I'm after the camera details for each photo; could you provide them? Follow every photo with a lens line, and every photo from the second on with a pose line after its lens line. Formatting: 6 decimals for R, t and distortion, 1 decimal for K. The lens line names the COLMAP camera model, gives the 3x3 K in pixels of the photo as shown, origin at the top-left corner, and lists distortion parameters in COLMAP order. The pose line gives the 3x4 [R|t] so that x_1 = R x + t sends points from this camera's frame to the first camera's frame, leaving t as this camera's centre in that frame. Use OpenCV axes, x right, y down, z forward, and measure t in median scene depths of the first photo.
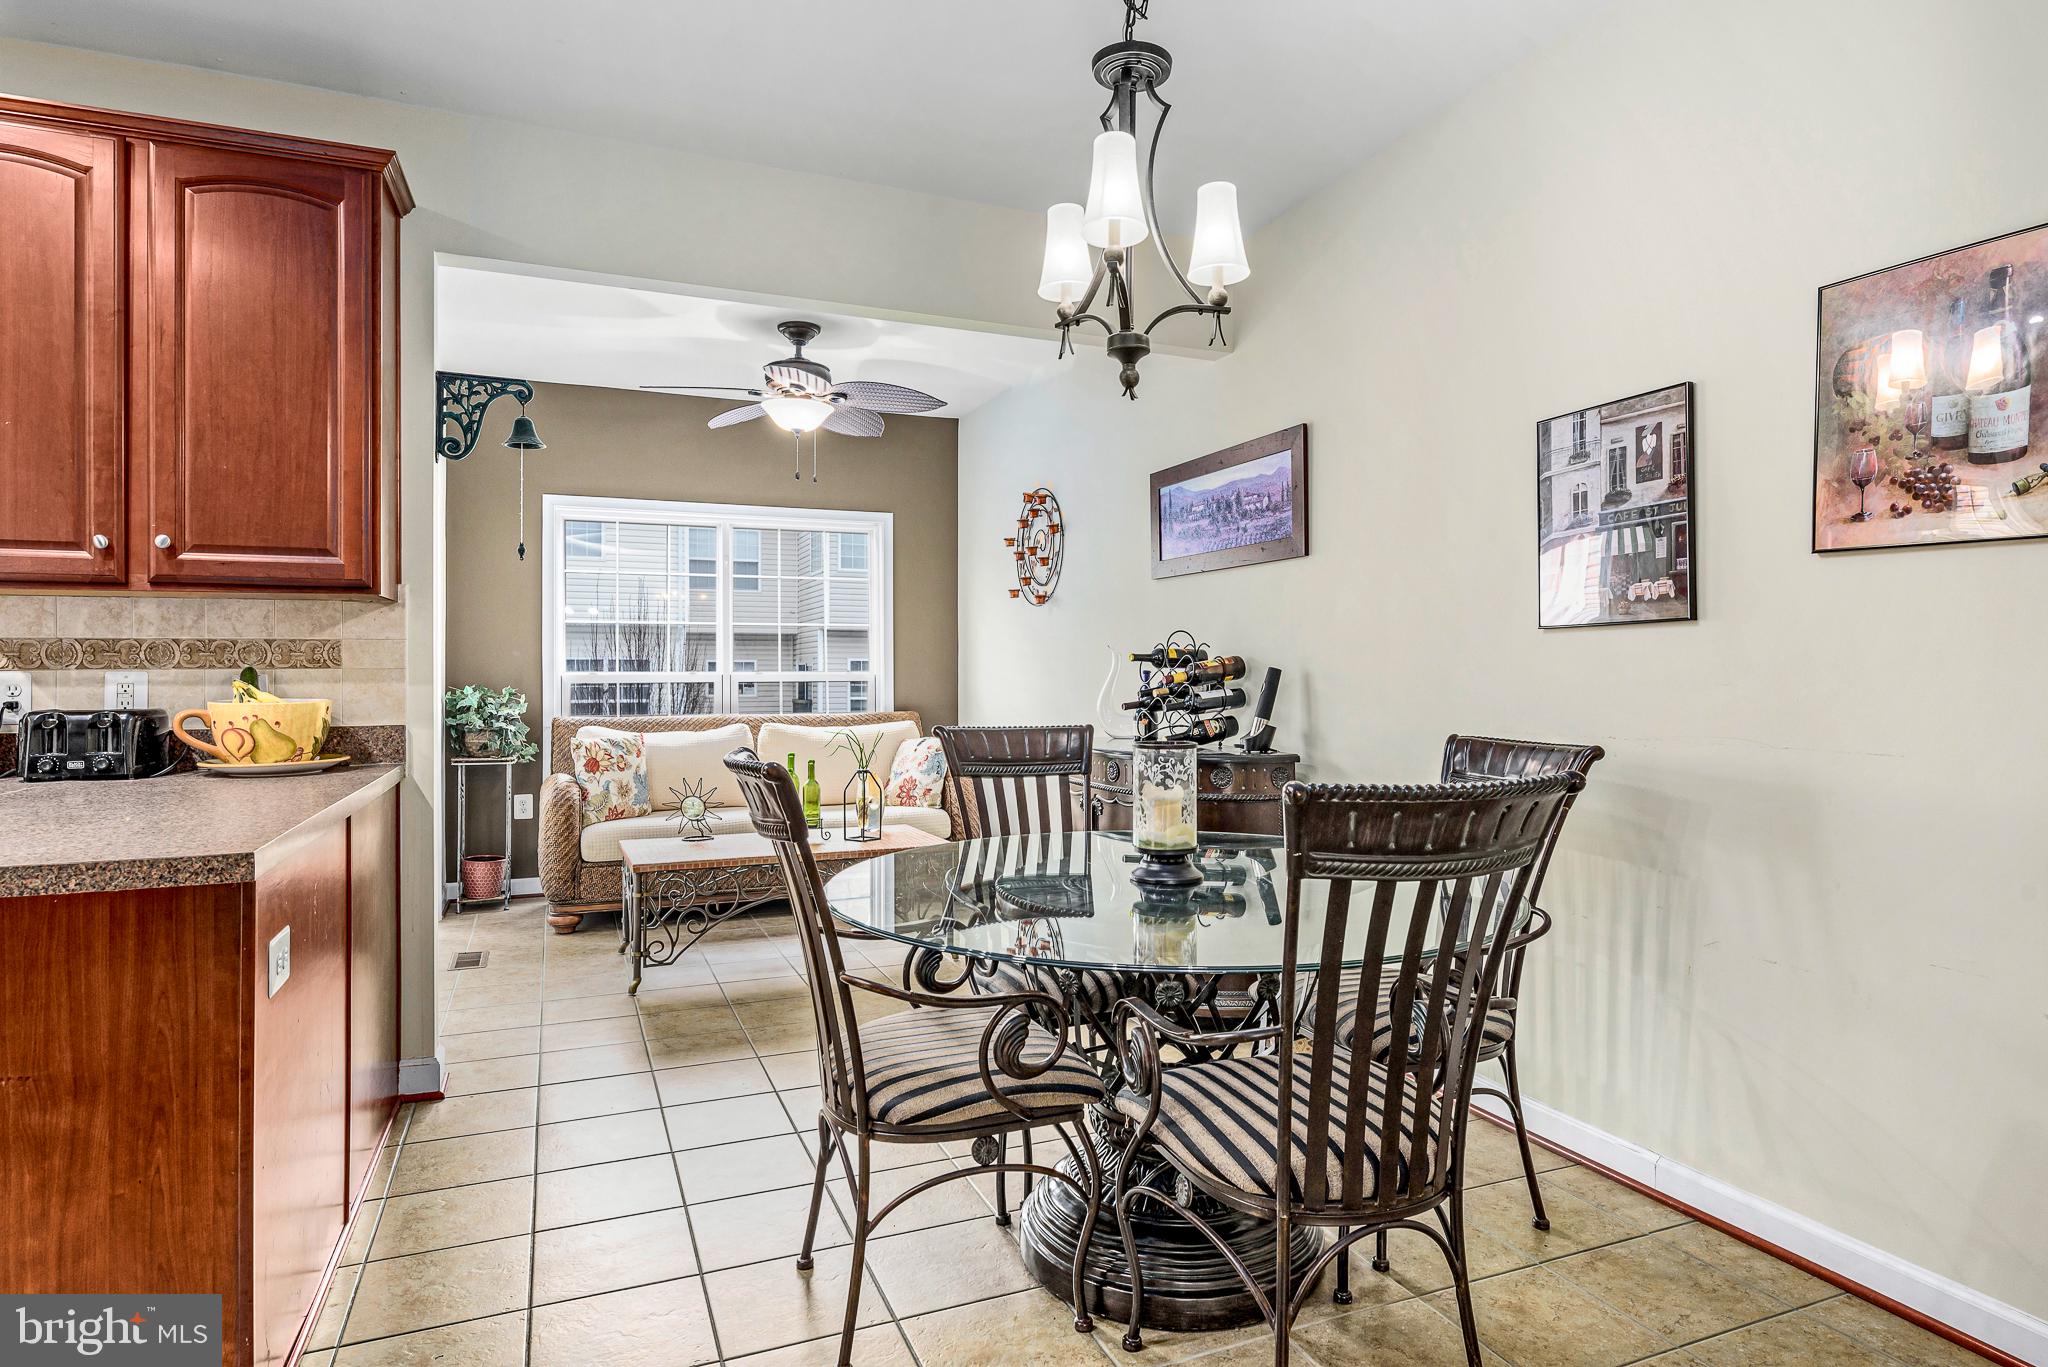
lens RADIAL K [[1133.9, 0, 1024.0], [0, 1133.9, 683.5], [0, 0, 1]] dist [-0.001243, -0.000054]
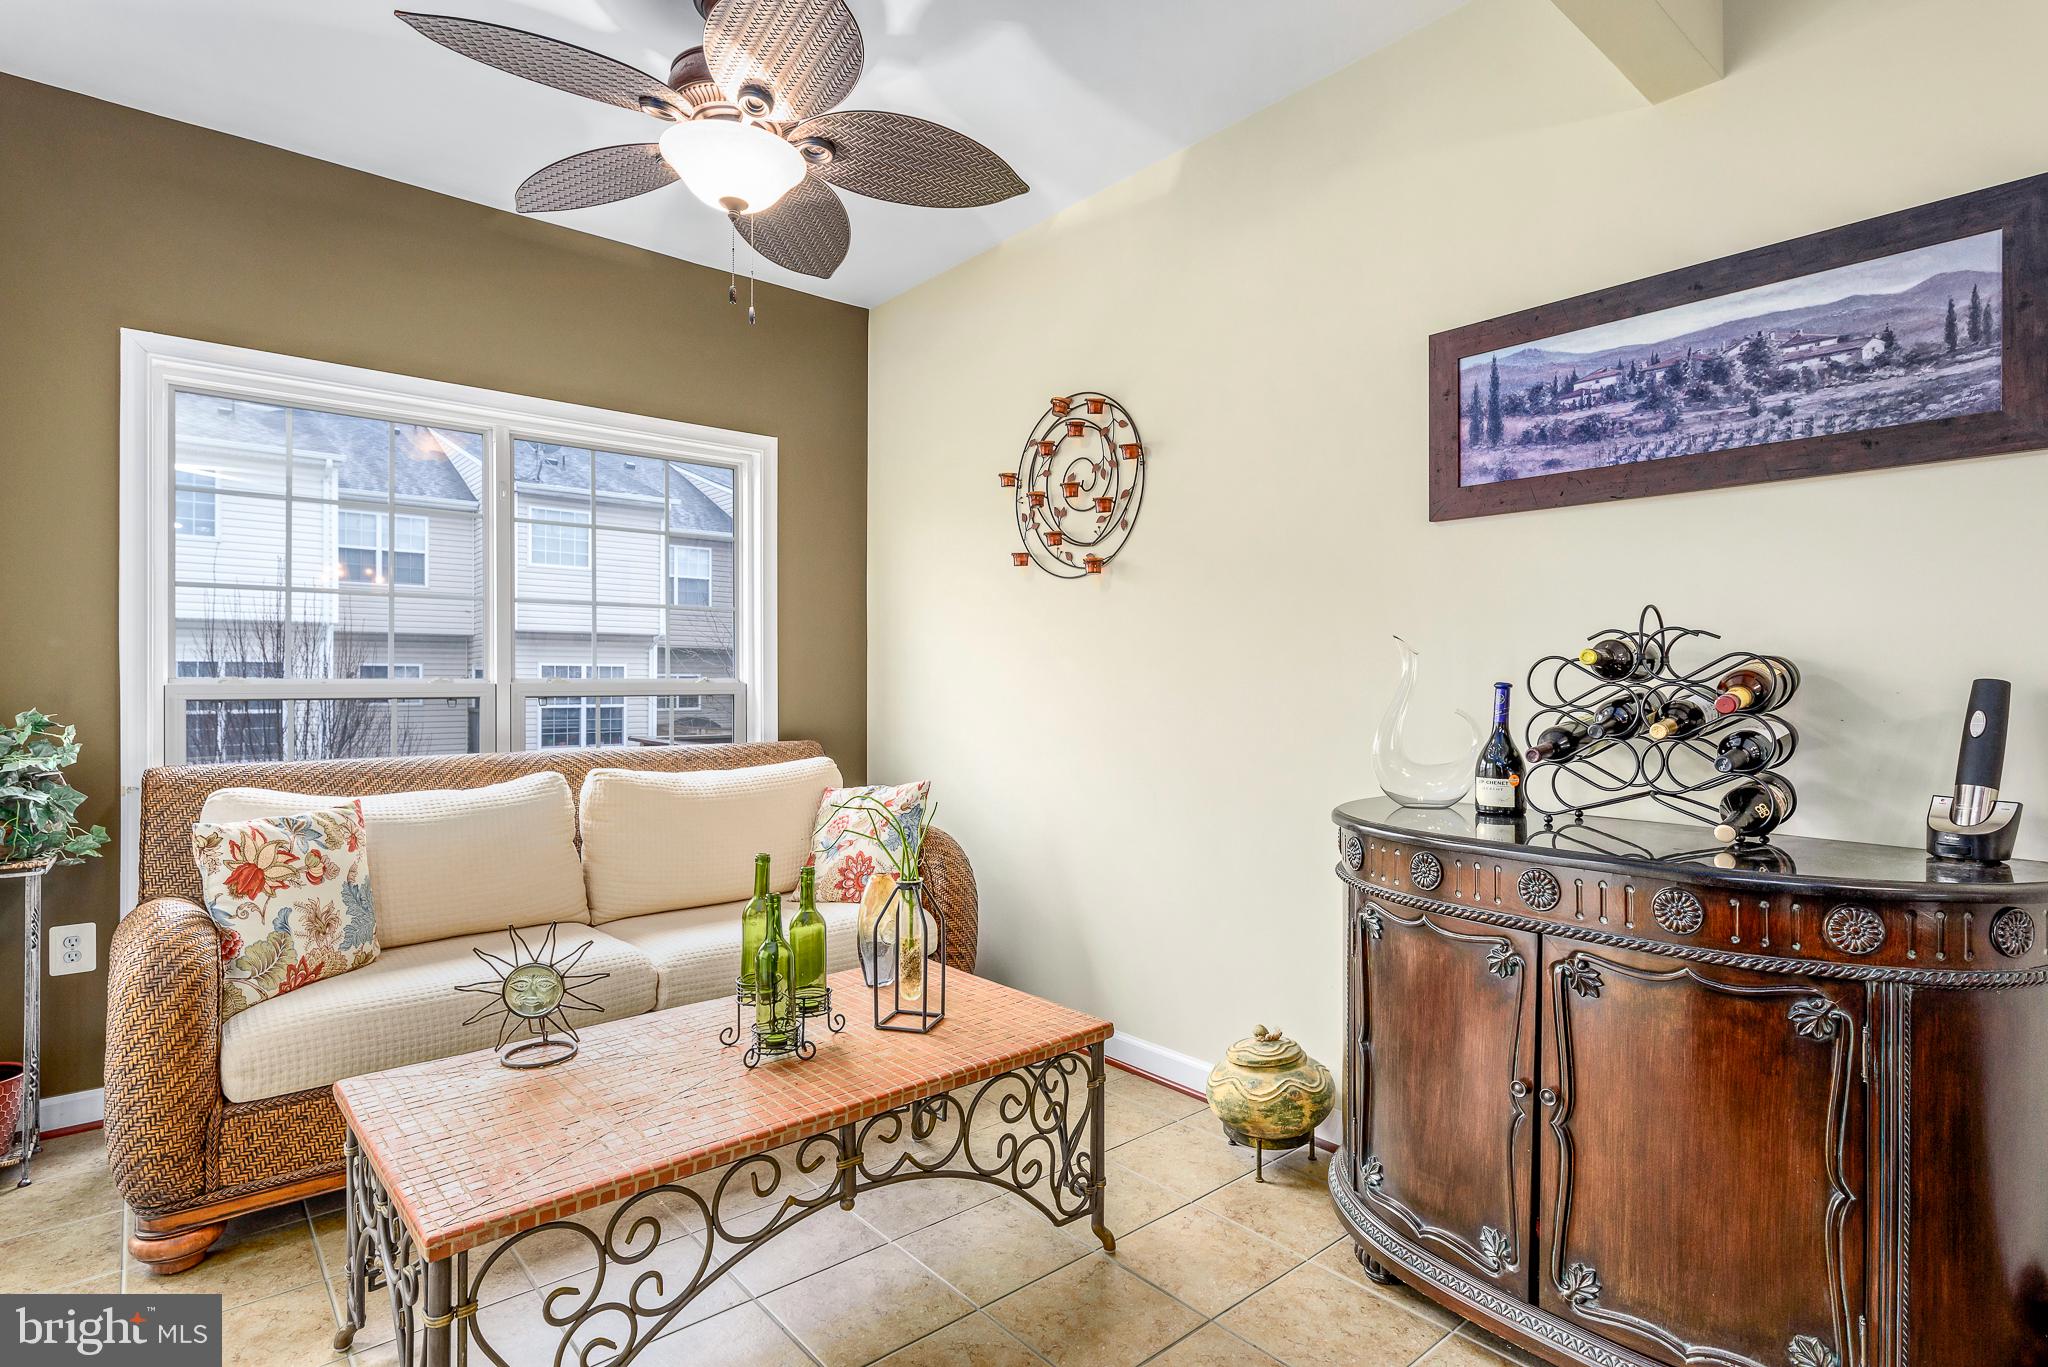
lens RADIAL K [[1014.0, 0, 1024.0], [0, 1014.0, 683.5], [0, 0, 1]] dist [-0.023617, 0.013391]
pose [[0.947496, 0.000306, 0.319768, -0.200076], [0.001447, 0.999985, -0.005247, -0.006204], [-0.319765, 0.005435, 0.947481, 0.481095]]
